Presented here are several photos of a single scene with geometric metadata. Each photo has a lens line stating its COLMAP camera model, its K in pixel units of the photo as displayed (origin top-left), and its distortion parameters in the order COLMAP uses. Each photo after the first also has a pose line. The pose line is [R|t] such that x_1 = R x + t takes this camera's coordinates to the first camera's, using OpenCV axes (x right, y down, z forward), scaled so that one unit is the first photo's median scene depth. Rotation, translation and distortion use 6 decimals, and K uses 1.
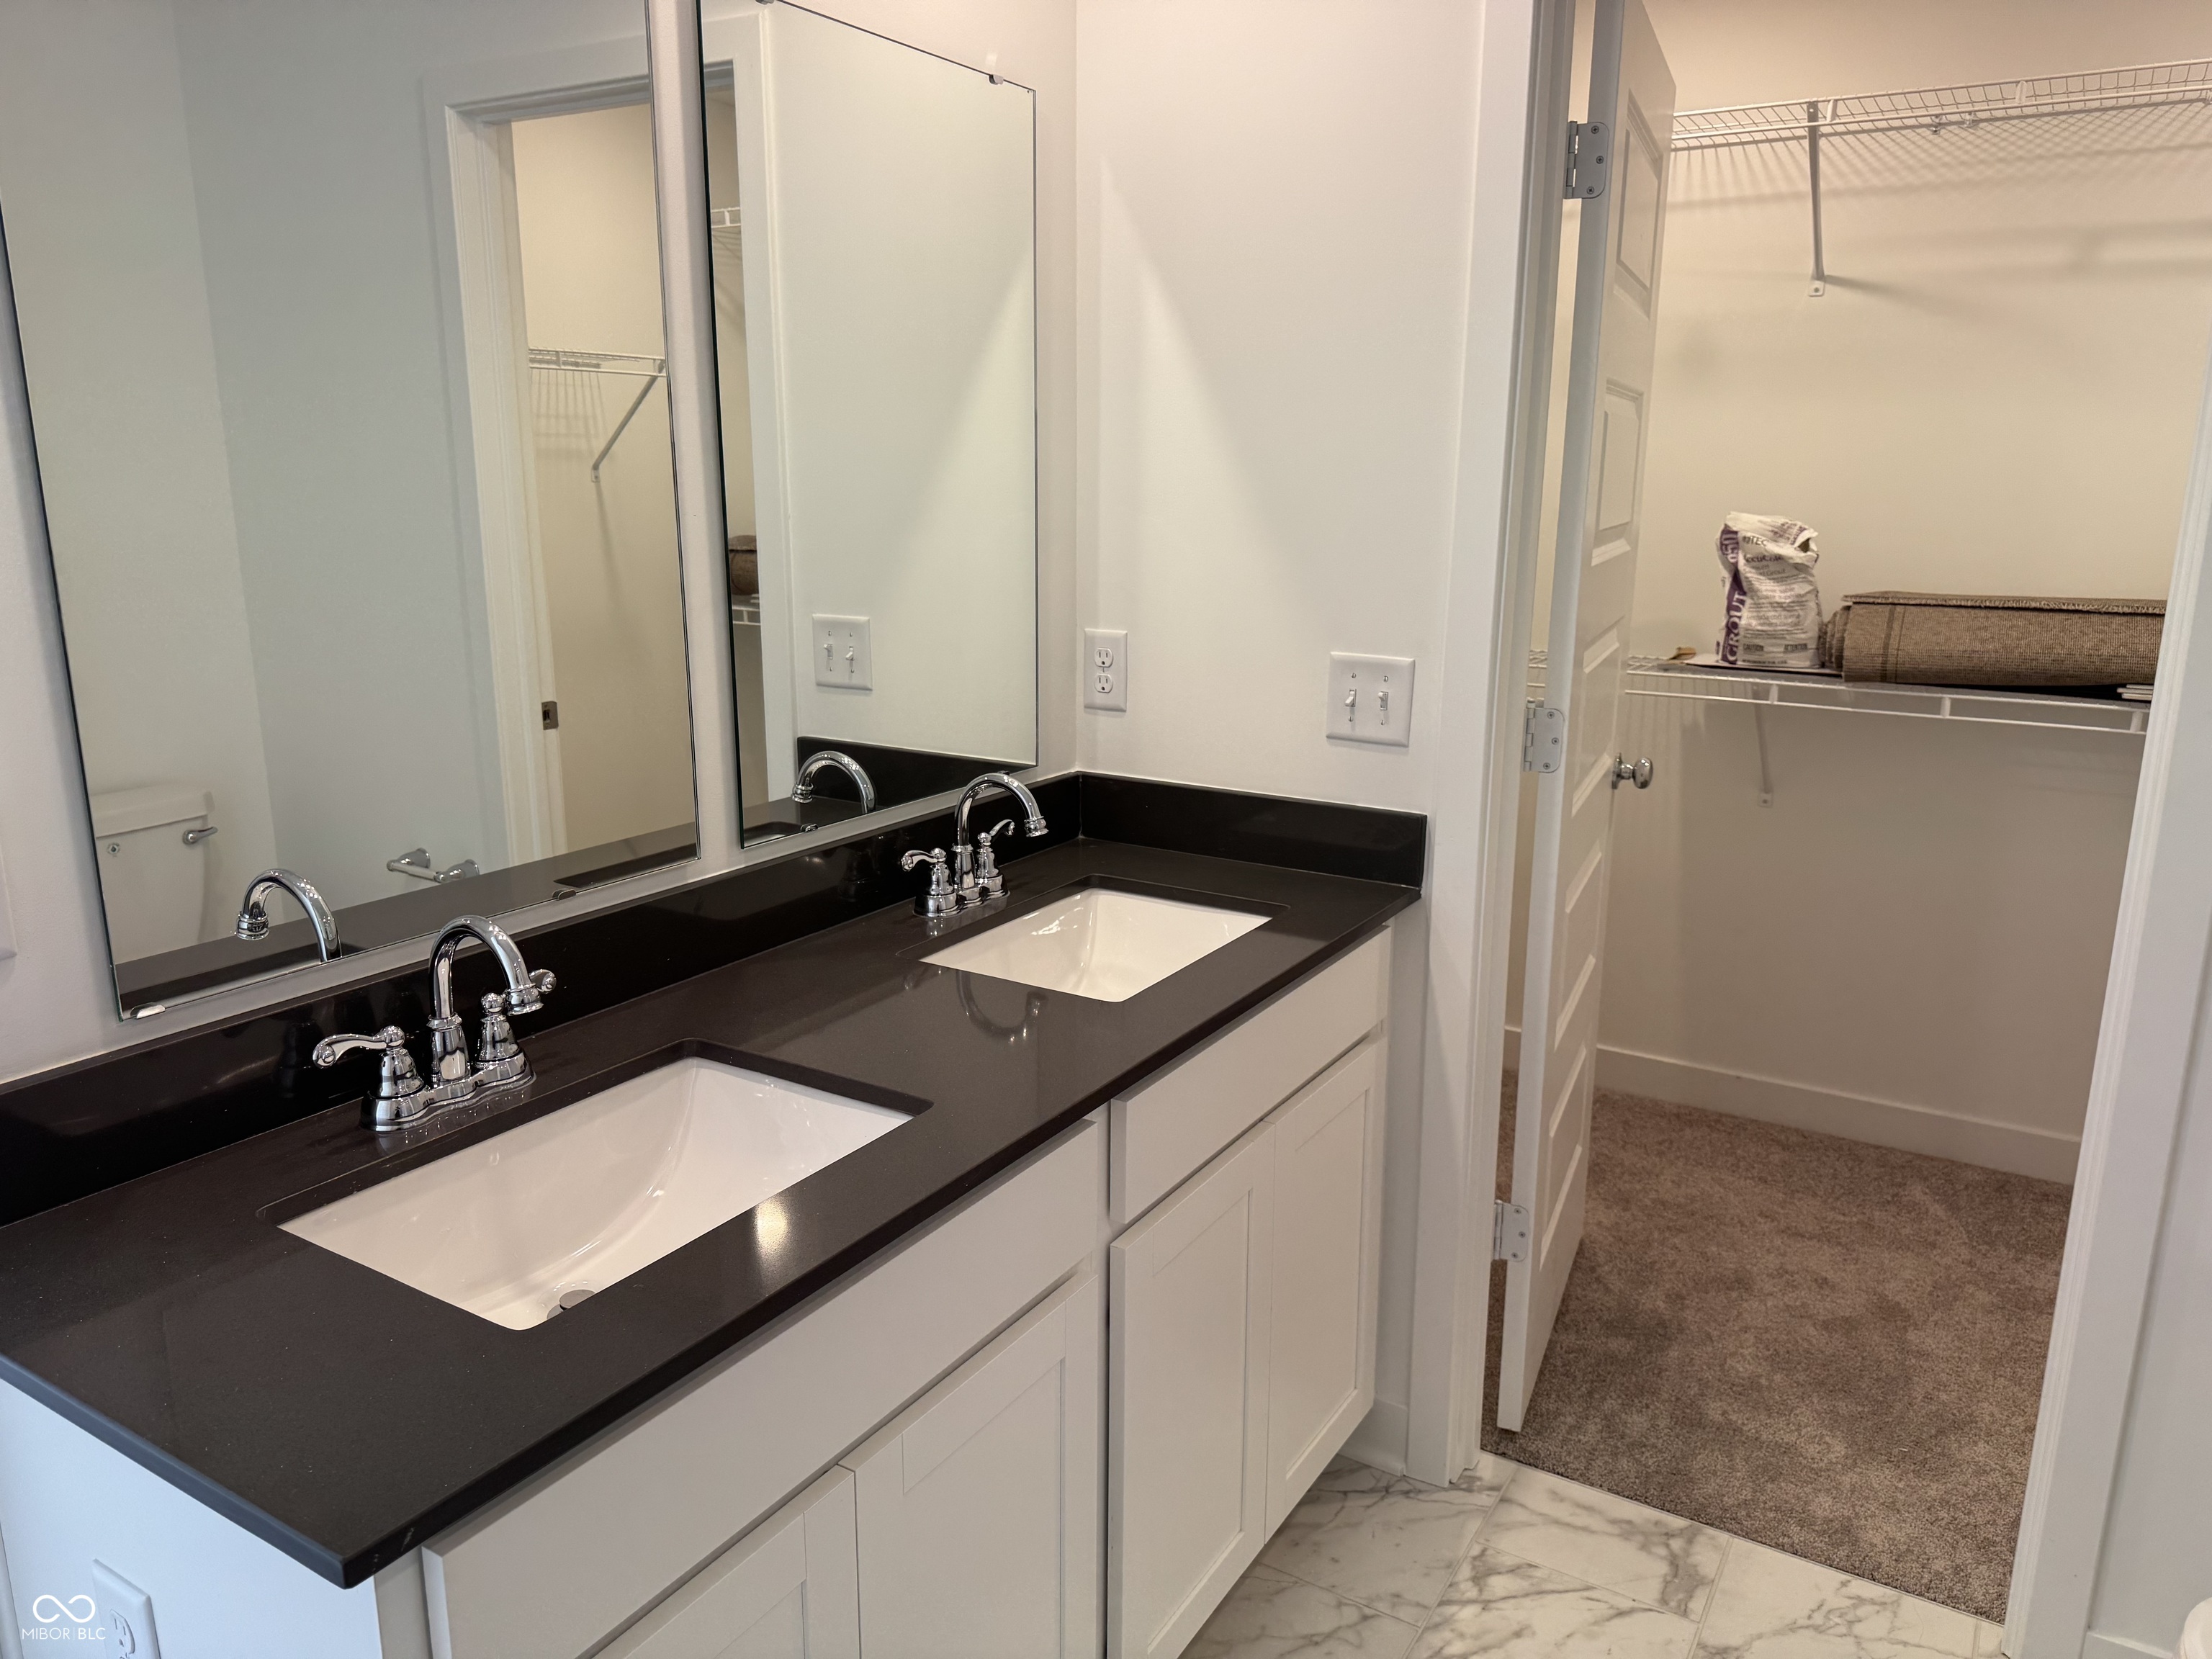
lens RADIAL K [[1581.0, 0, 1099.8], [0, 1581.0, 829.0], [0, 0, 1]] dist [0.046860, -0.043457]
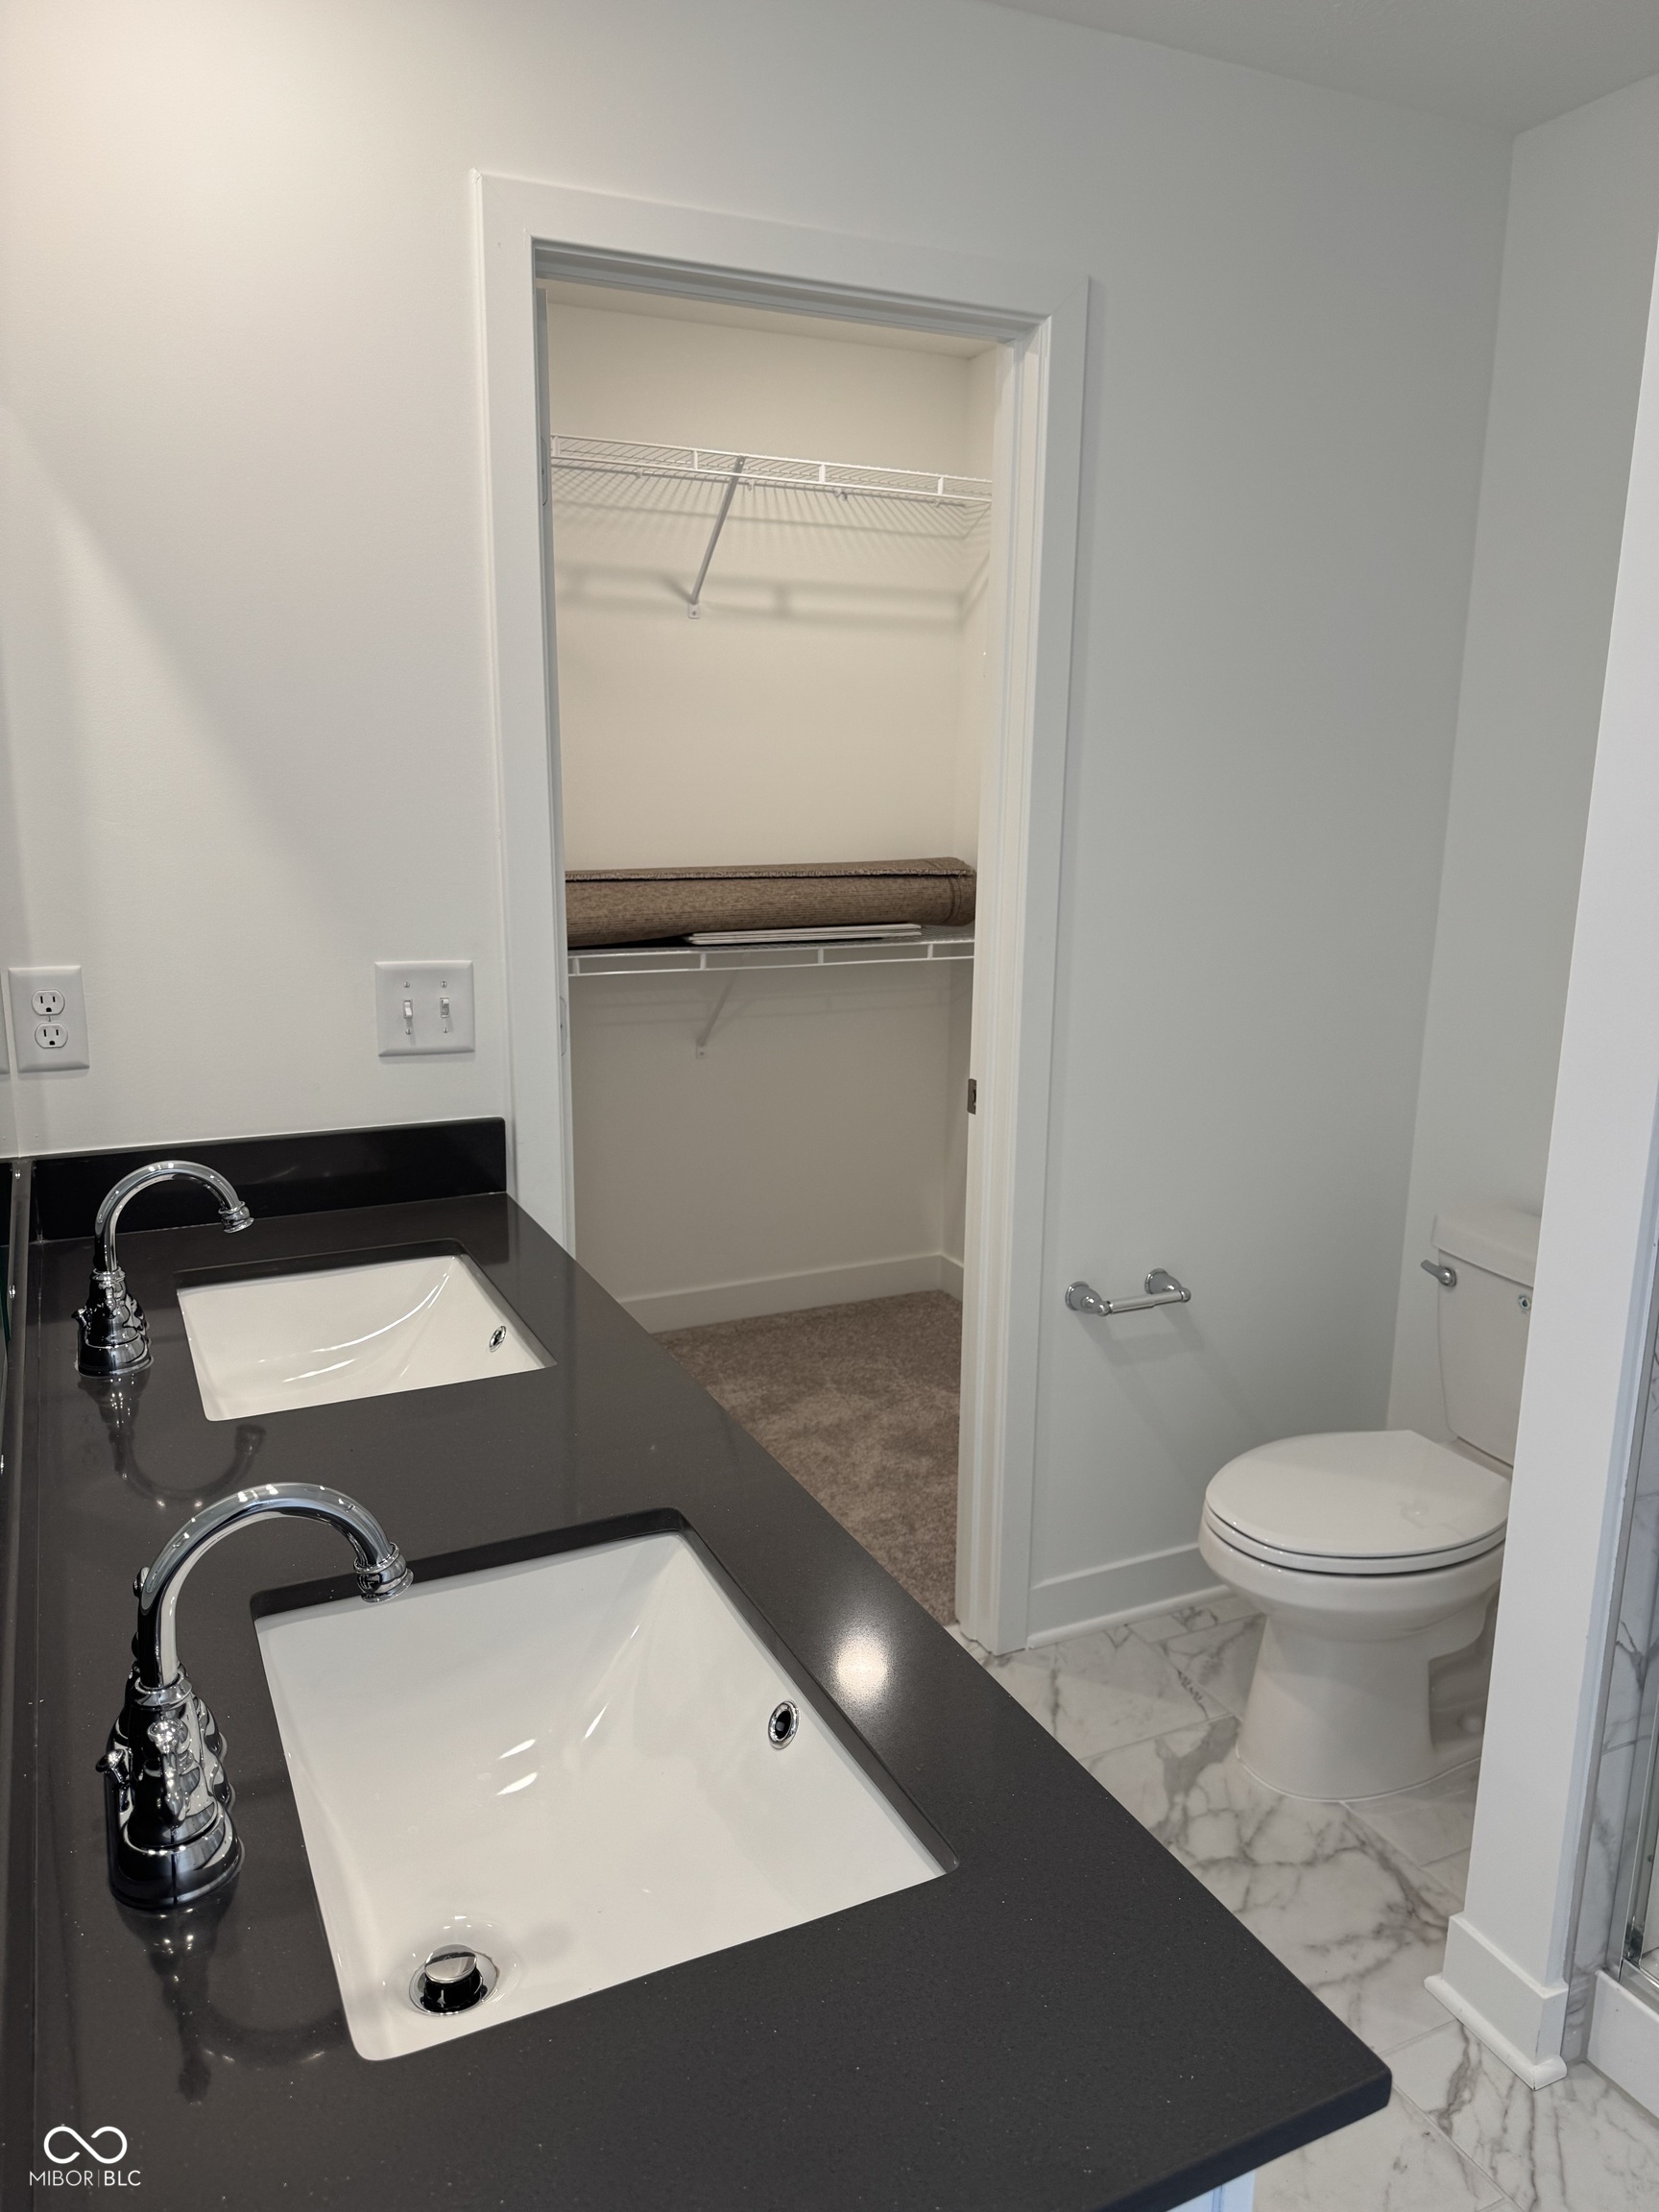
lens RADIAL K [[1581.0, 0, 835.4], [0, 1581.0, 1123.9], [0, 0, 1]] dist [0.046860, -0.043457]
pose [[0.513471, -0.185086, 0.837908, -0.499178], [0.177091, 0.978298, 0.107575, -0.072939], [-0.839635, 0.093149, 0.535105, 0.301864]]
